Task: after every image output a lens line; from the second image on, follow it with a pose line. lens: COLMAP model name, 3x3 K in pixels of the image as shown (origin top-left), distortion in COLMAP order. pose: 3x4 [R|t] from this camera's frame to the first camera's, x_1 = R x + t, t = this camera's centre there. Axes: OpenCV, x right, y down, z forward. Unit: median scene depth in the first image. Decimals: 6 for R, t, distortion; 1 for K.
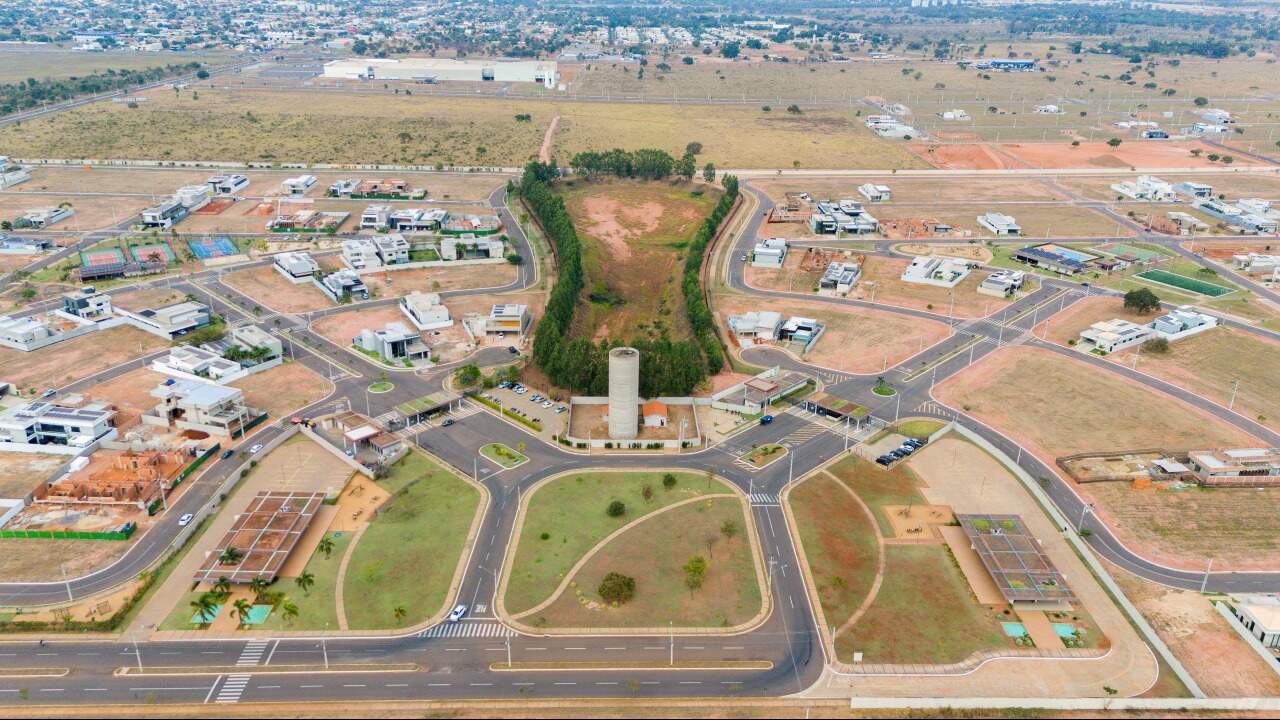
lens RADIAL K [[935.5, 0, 638.7], [0, 935.5, 363.4], [0, 0, 1]] dist [0.095369, -0.090715]
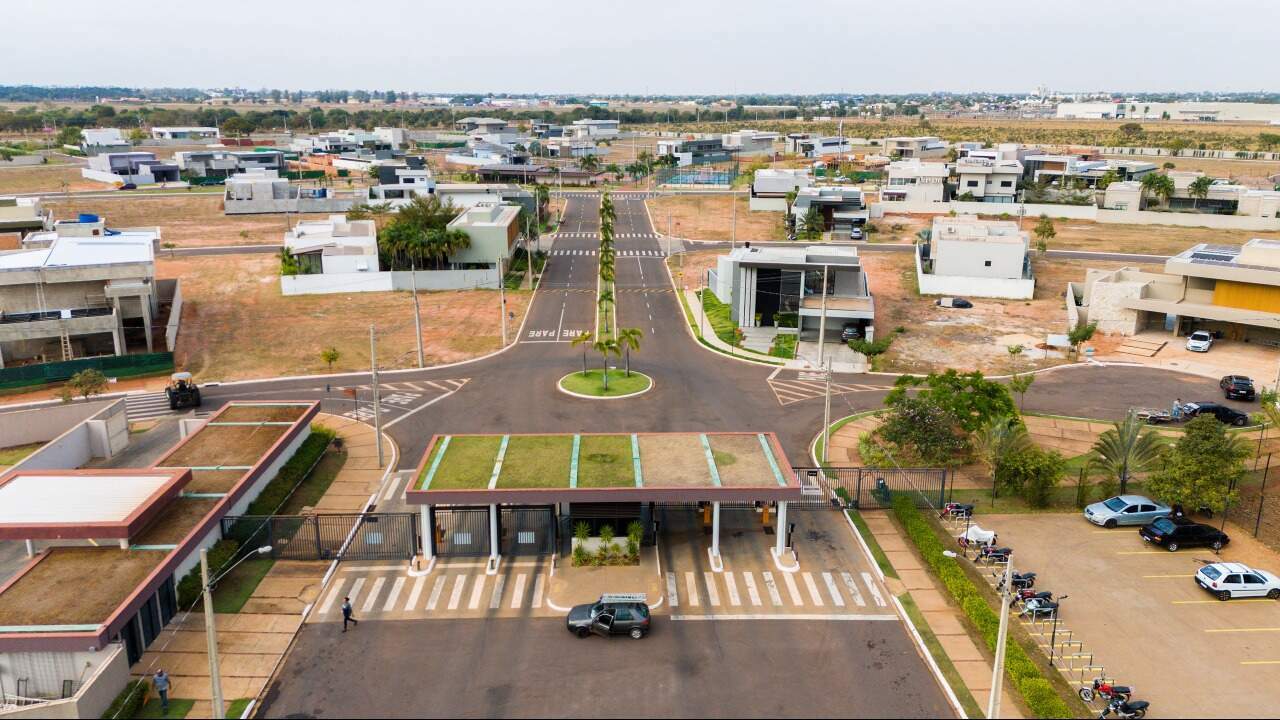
lens RADIAL K [[935.5, 0, 639.6], [0, 935.5, 356.1], [0, 0, 1]] dist [0.095369, -0.090715]
pose [[0.730774, 0.175737, -0.659611, -0.102321], [-0.263605, 0.963988, -0.035213, 0.025542], [0.629669, 0.199609, 0.750782, 0.832374]]
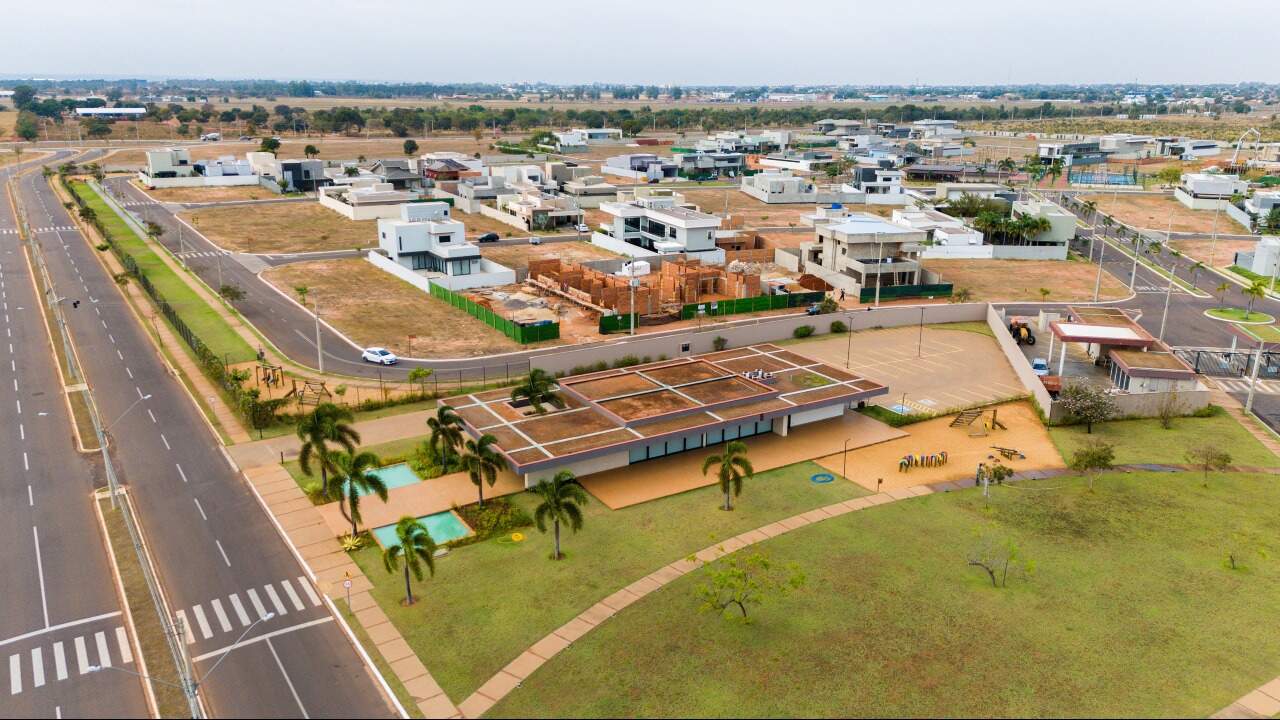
lens RADIAL K [[935.5, 0, 638.2], [0, 935.5, 357.7], [0, 0, 1]] dist [0.095369, -0.090715]
pose [[0.541473, 0.227273, -0.809416, -0.075593], [-0.328299, 0.943487, 0.045297, 0.112612], [0.773968, 0.241204, 0.585486, 0.570828]]
